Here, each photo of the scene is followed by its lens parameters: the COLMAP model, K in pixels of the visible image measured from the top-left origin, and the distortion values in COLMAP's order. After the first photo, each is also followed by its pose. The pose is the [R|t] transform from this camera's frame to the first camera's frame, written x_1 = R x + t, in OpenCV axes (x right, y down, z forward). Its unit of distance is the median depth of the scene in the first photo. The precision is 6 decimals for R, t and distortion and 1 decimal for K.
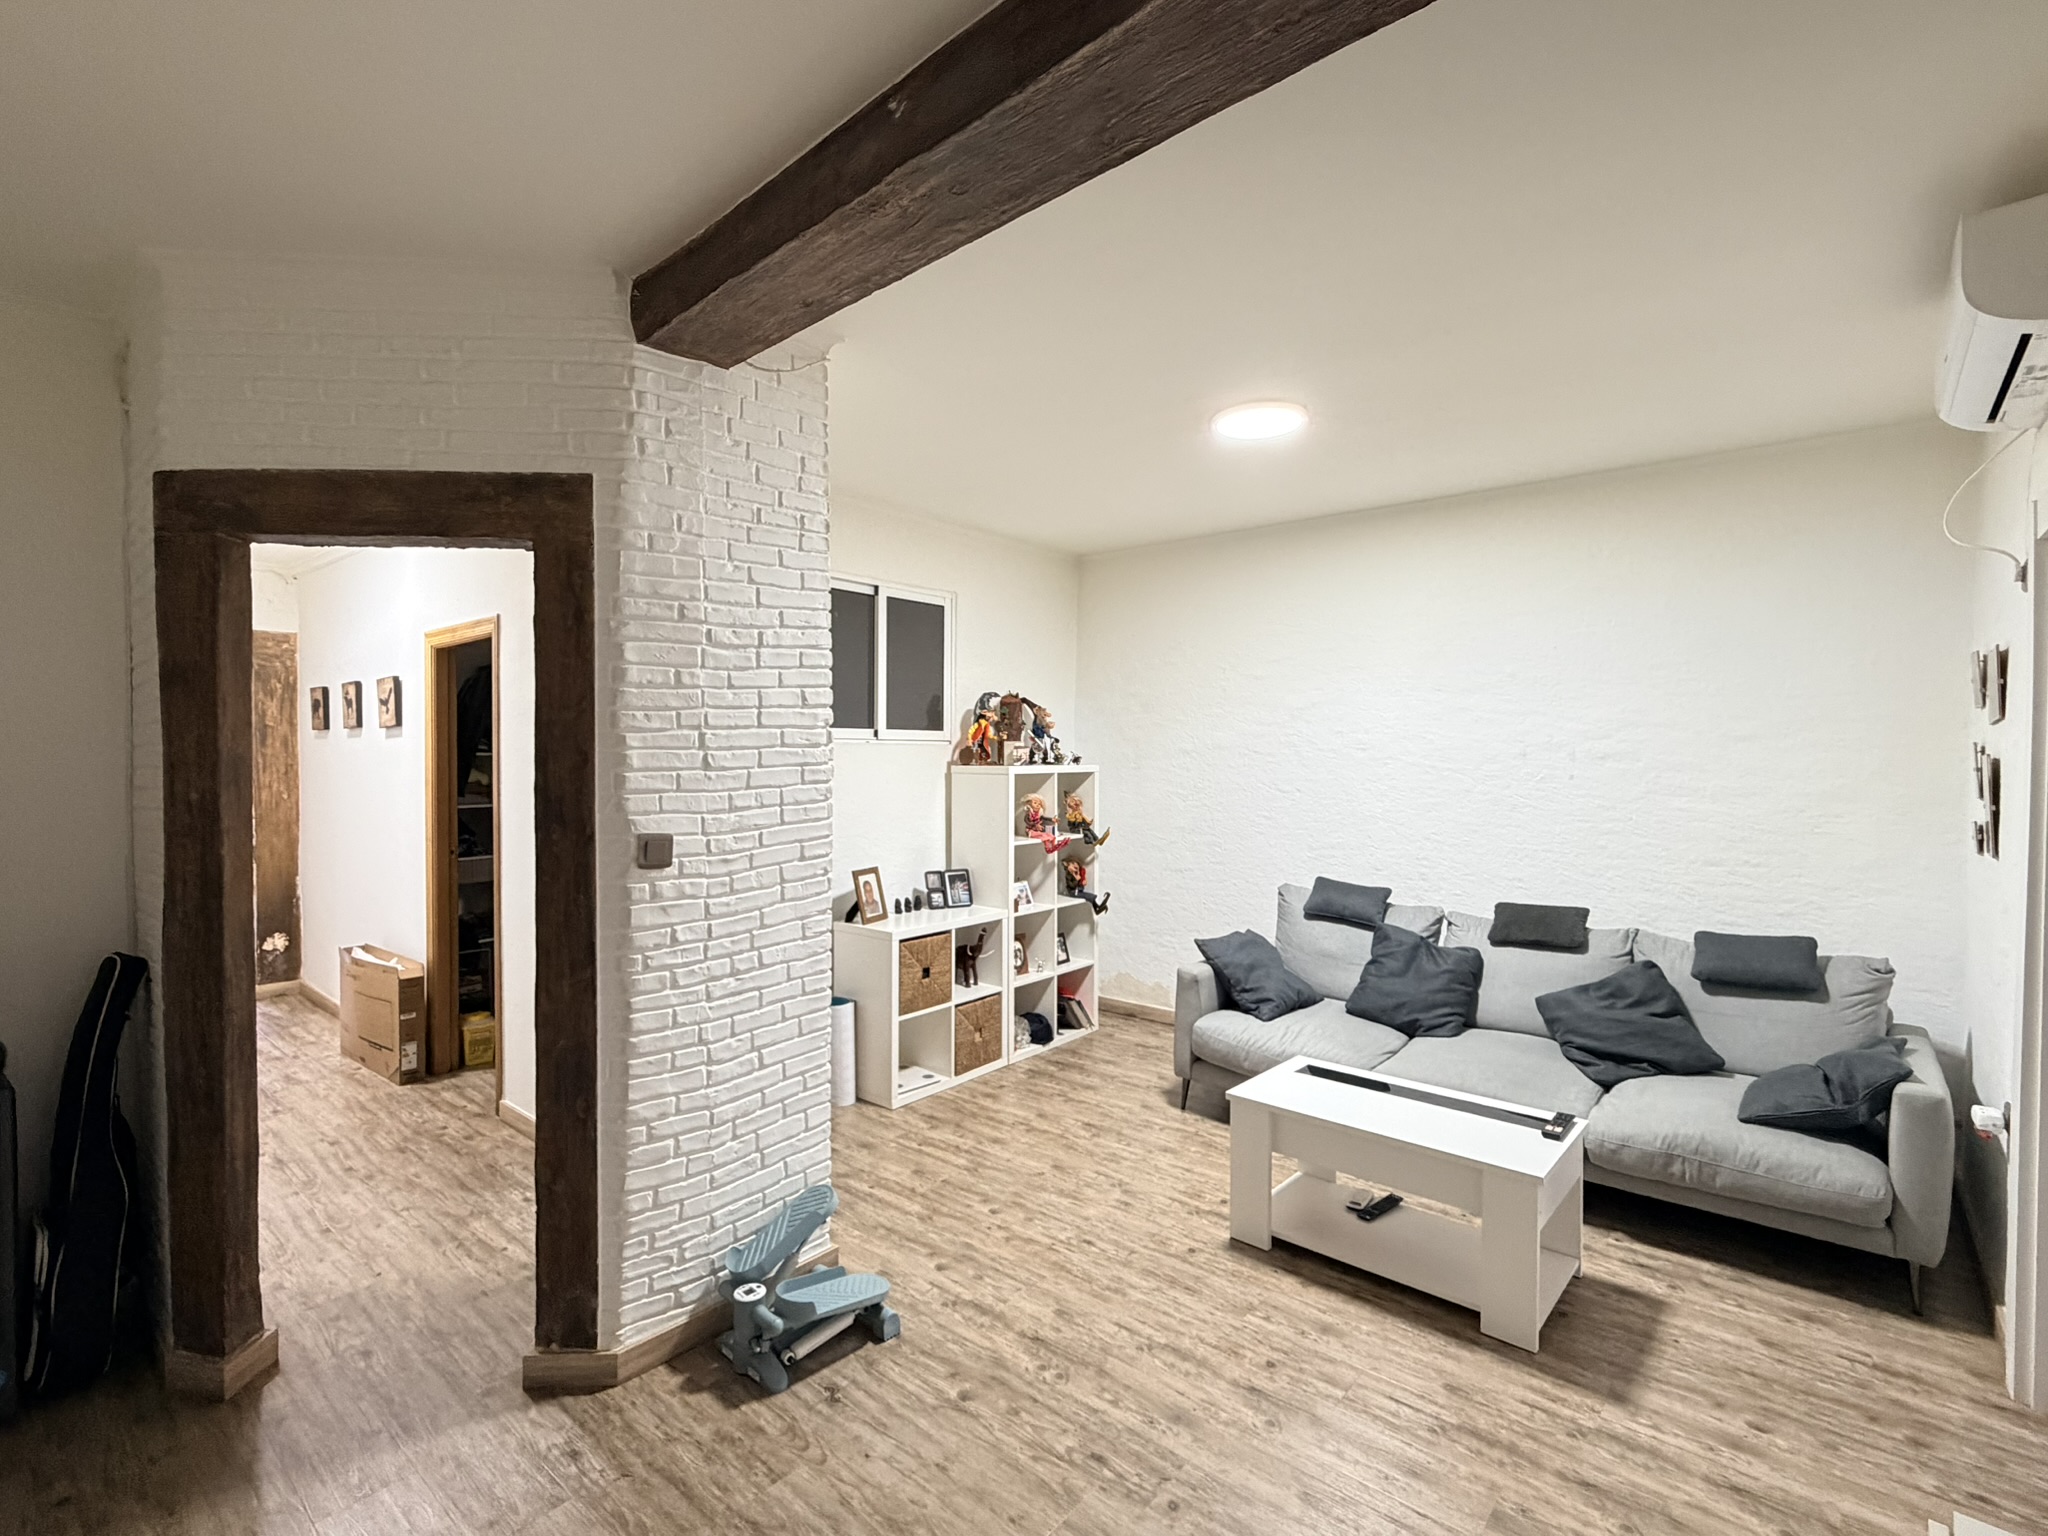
lens RADIAL K [[960.8, 0, 1025.4], [0, 960.8, 764.7], [0, 0, 1]] dist [-0.001889, 0.000055]
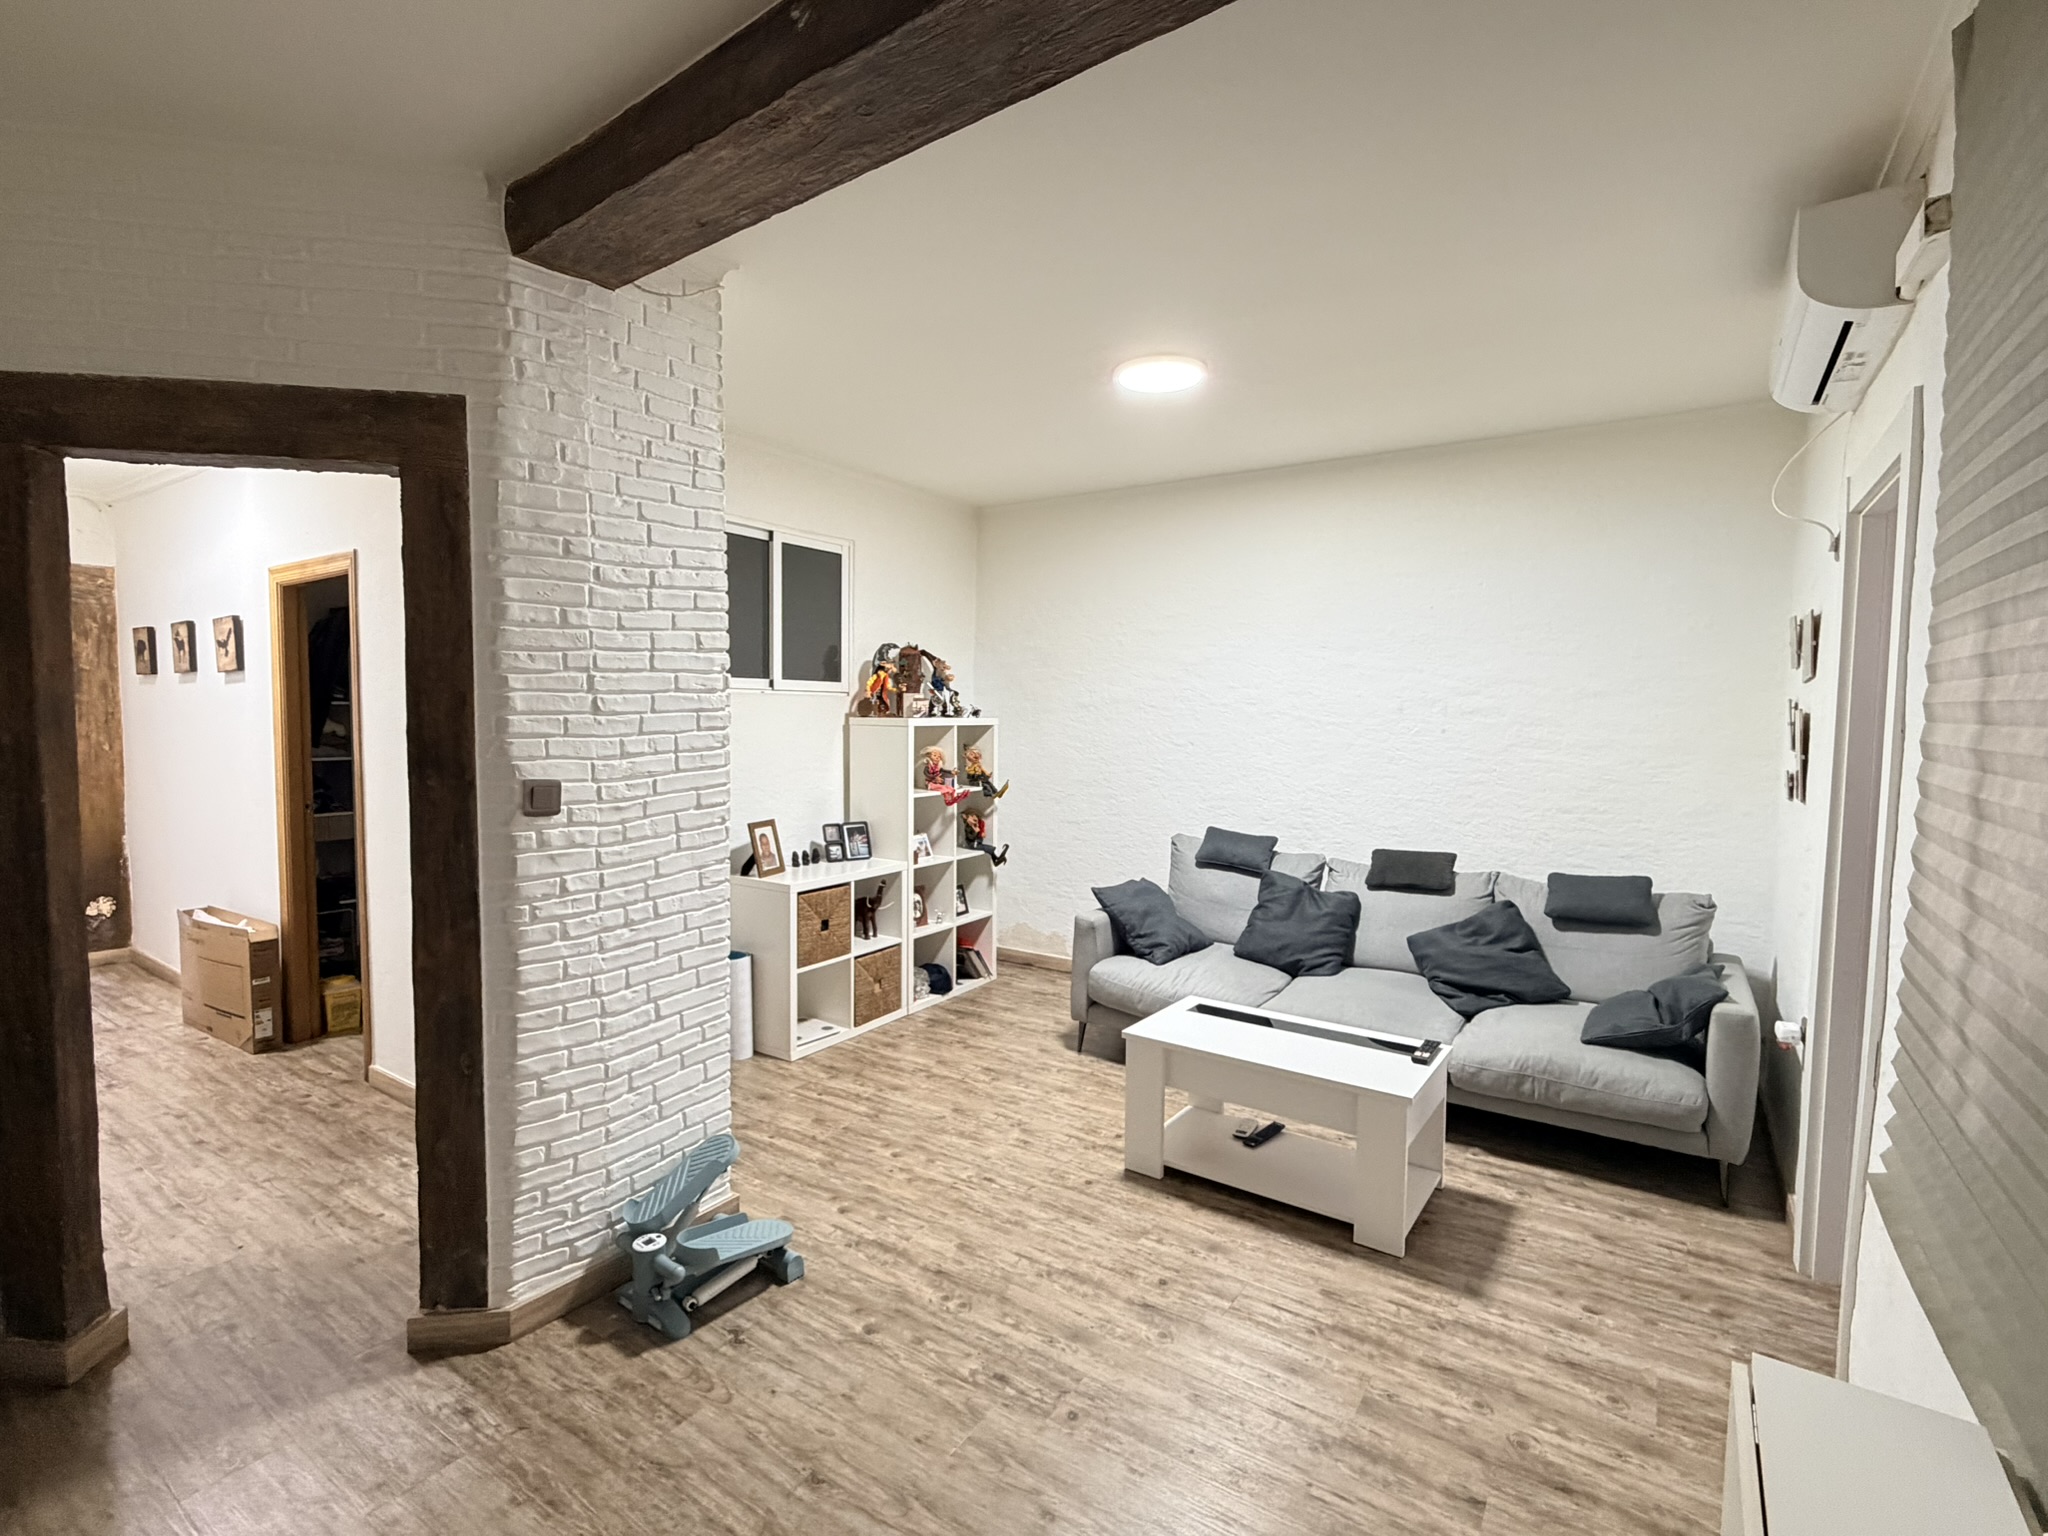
lens RADIAL K [[960.8, 0, 1029.4], [0, 960.8, 764.4], [0, 0, 1]] dist [-0.001889, 0.000055]
pose [[0.993631, 0.000774, 0.112680, -0.008342], [-0.005645, 0.999063, 0.042915, 0.010884], [-0.112541, -0.043278, 0.992704, -0.004942]]
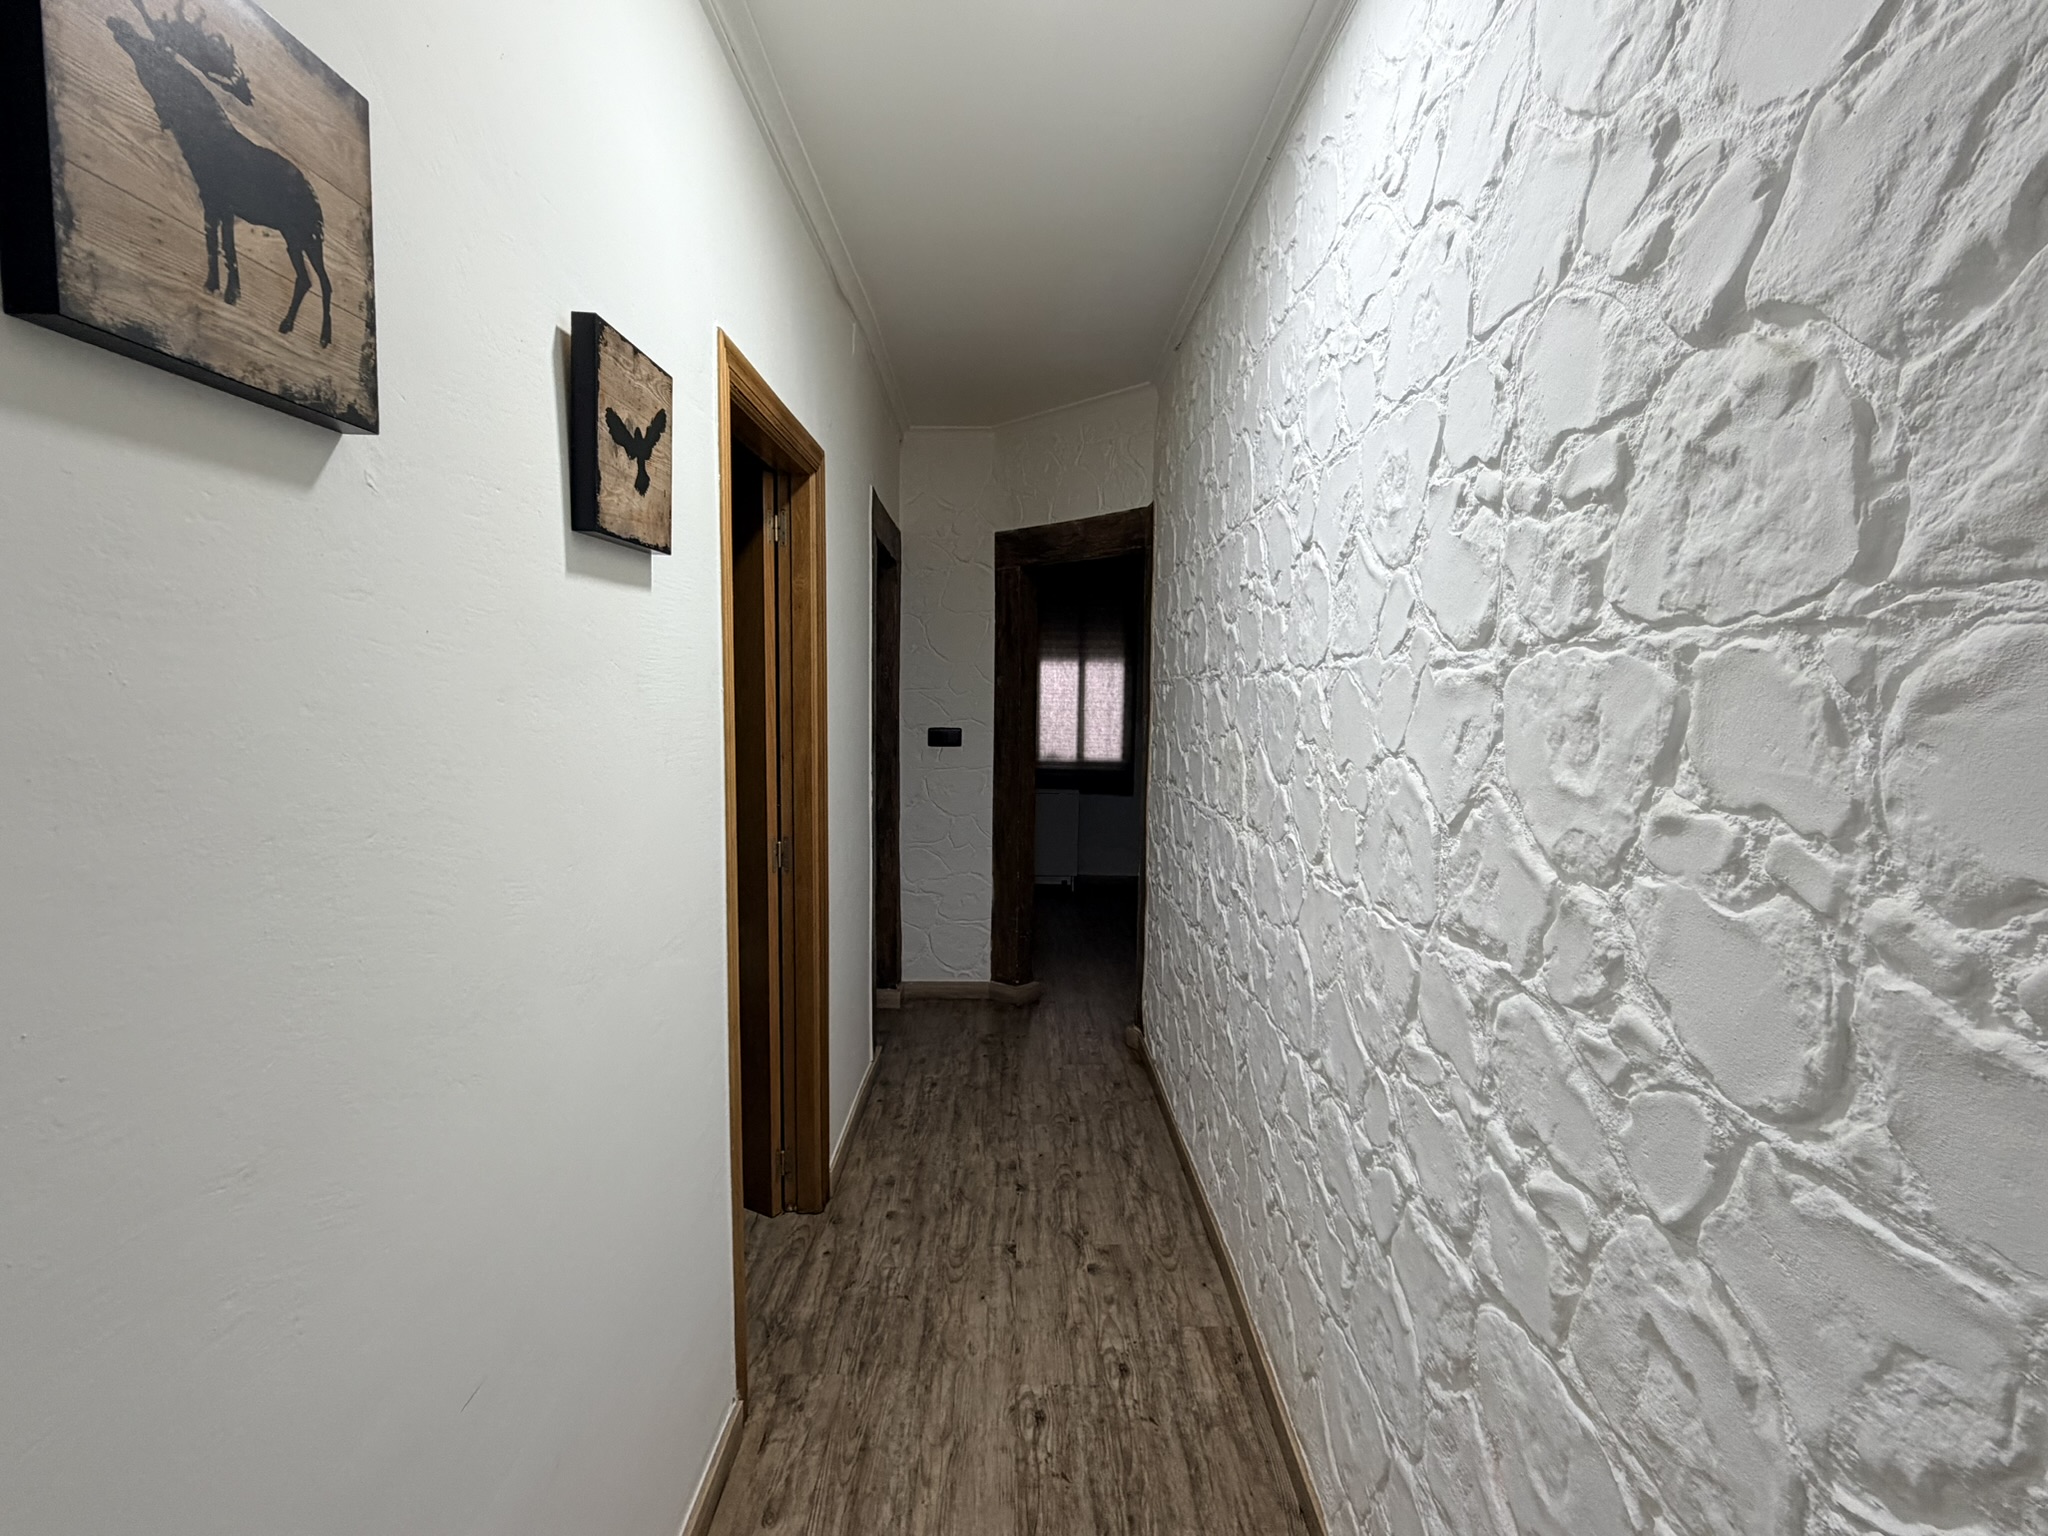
lens RADIAL K [[960.8, 0, 1007.5], [0, 960.8, 769.8], [0, 0, 1]] dist [-0.001889, 0.000055]
pose [[-0.644324, -0.059540, 0.762432, -1.733540], [0.004166, 0.996677, 0.081354, 0.004404], [-0.764741, 0.055595, -0.641934, 2.022347]]
